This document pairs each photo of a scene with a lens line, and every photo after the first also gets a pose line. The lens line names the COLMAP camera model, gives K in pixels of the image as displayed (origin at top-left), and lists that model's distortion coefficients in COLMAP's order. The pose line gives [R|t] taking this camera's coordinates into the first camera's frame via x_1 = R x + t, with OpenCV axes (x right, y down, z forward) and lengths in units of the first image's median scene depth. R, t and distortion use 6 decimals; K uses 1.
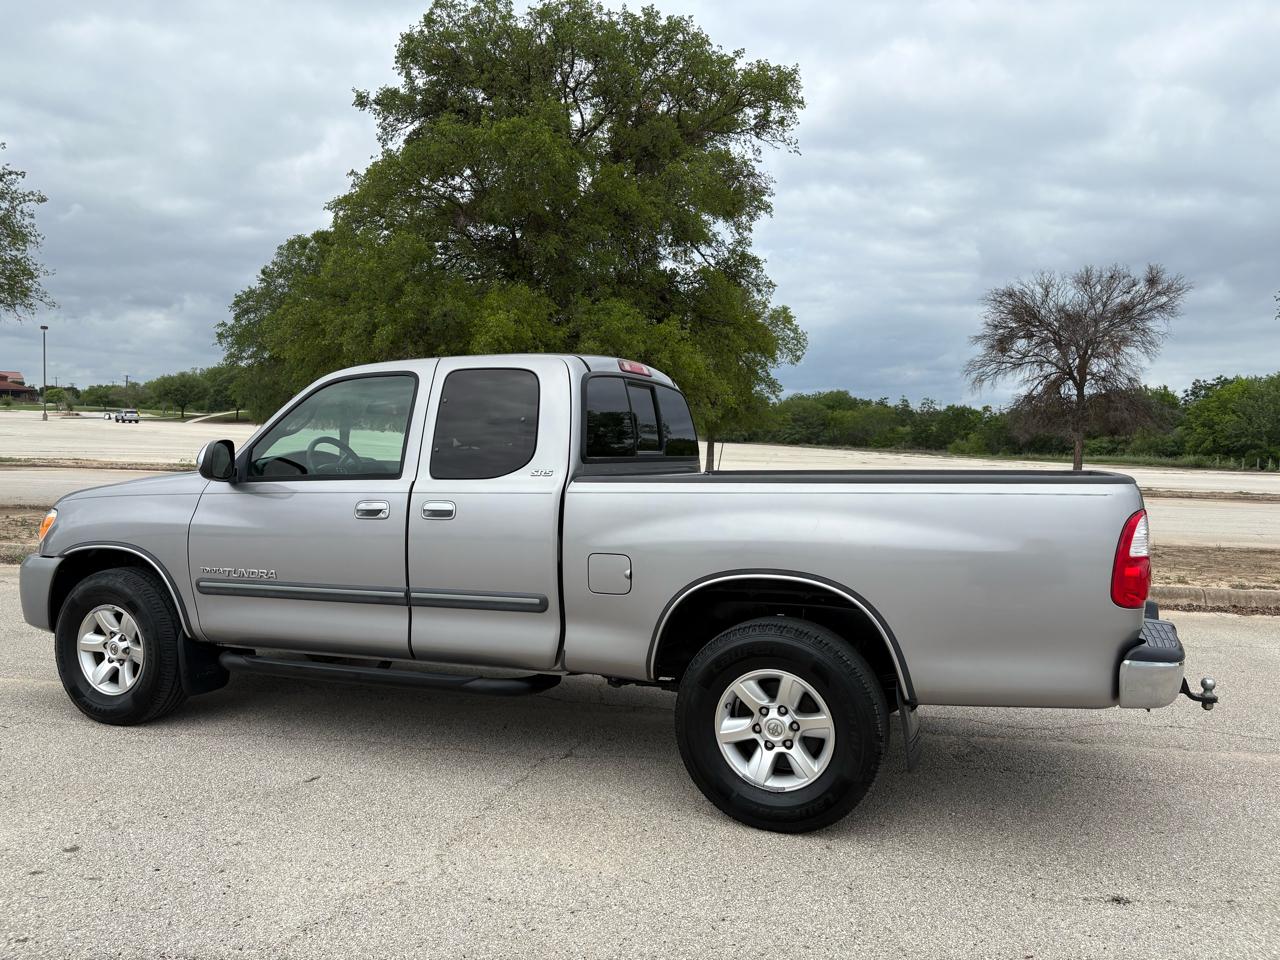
lens RADIAL K [[969.6, 0, 633.9], [0, 969.6, 475.5], [0, 0, 1]] dist [0.039838, -0.051813]
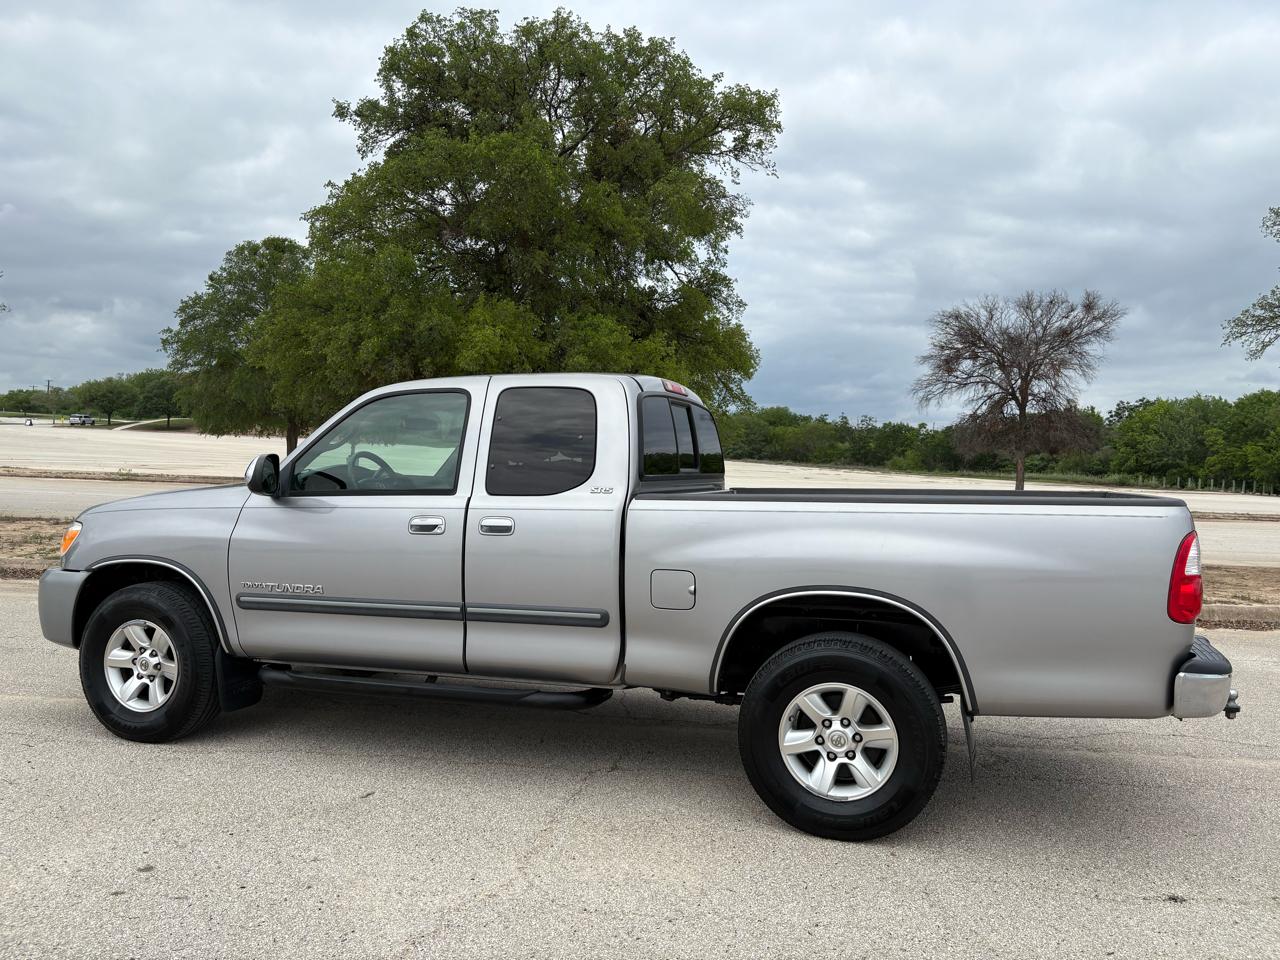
lens RADIAL K [[967.4, 0, 638.1], [0, 967.4, 475.4], [0, 0, 1]] dist [0.046409, -0.062272]
pose [[0.997791, 0.009420, 0.065766, -0.103492], [-0.008533, 0.999869, -0.013766, -0.003920], [-0.065887, 0.013174, 0.997740, -0.016059]]
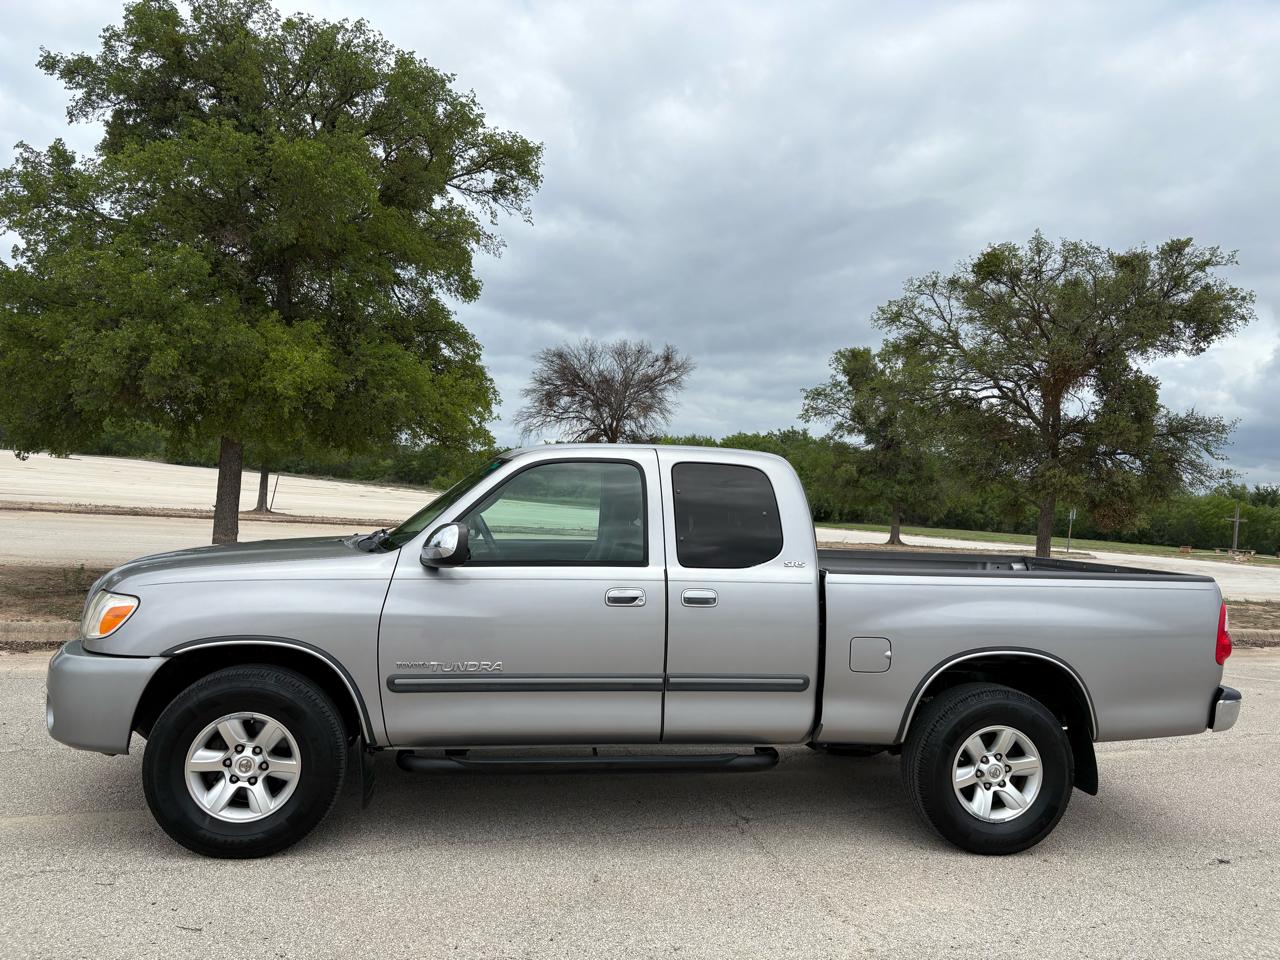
lens RADIAL K [[960.9, 0, 630.3], [0, 960.9, 482.5], [0, 0, 1]] dist [0.051587, -0.057525]
pose [[0.853203, 0.042501, 0.519845, -0.699175], [-0.029963, 0.999023, -0.032500, -0.046242], [-0.520718, 0.012152, 0.853642, 0.123836]]
